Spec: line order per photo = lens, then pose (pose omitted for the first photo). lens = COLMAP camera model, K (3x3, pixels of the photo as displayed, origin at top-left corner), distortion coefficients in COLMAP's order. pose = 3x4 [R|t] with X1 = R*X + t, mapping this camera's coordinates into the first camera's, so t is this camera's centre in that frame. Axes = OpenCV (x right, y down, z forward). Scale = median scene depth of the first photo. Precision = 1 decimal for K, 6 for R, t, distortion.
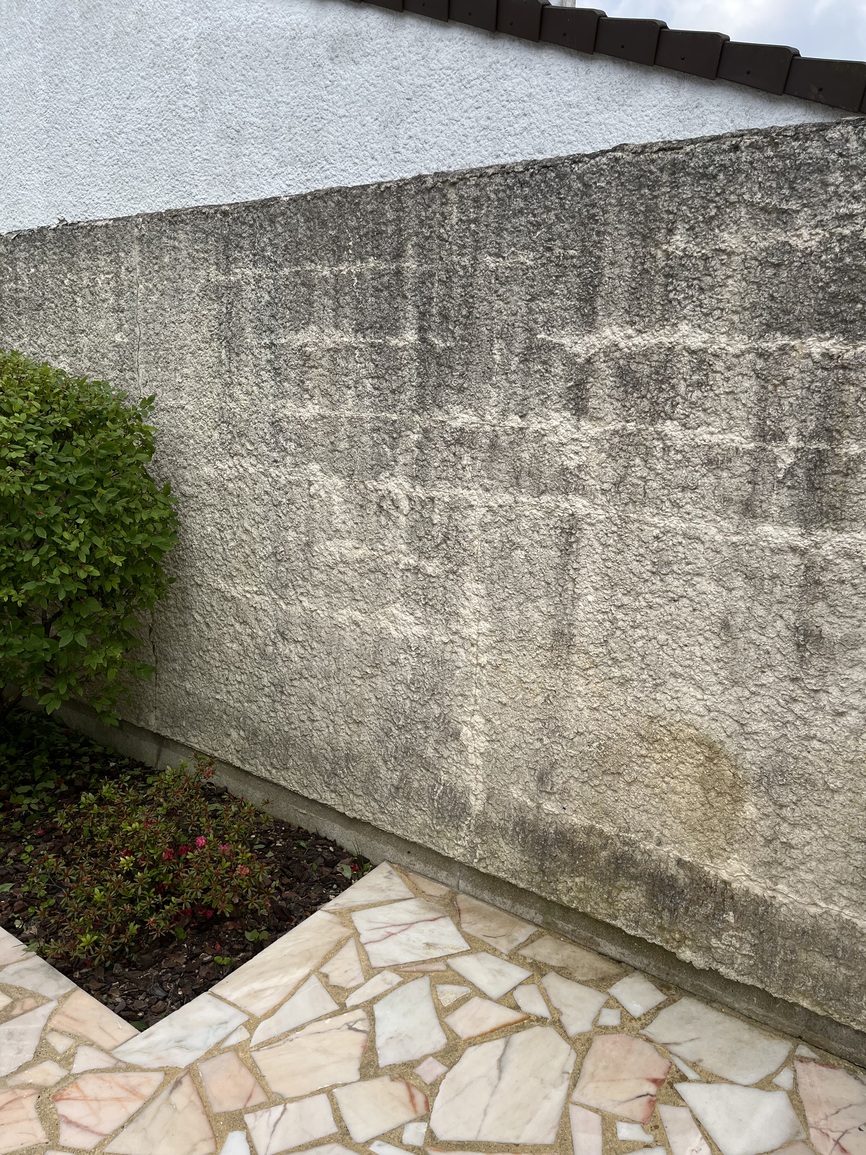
lens RADIAL K [[884.0, 0, 440.9], [0, 884.0, 576.5], [0, 0, 1]] dist [0.064406, -0.078644]
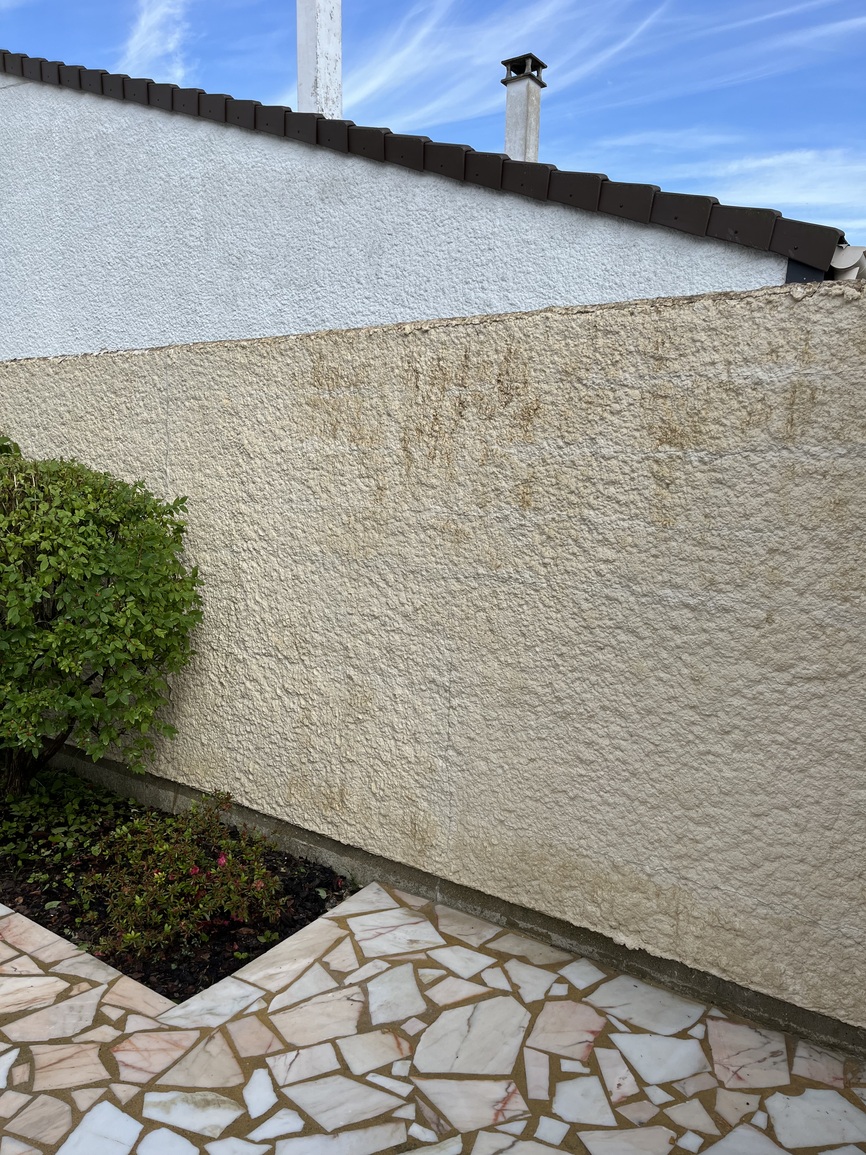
lens RADIAL K [[884.0, 0, 432.1], [0, 884.0, 583.4], [0, 0, 1]] dist [0.064406, -0.078644]
pose [[0.999904, -0.009033, 0.010500, 0.005602], [0.009922, 0.996081, -0.087891, 0.039072], [-0.009665, 0.087987, 0.996075, -0.252363]]
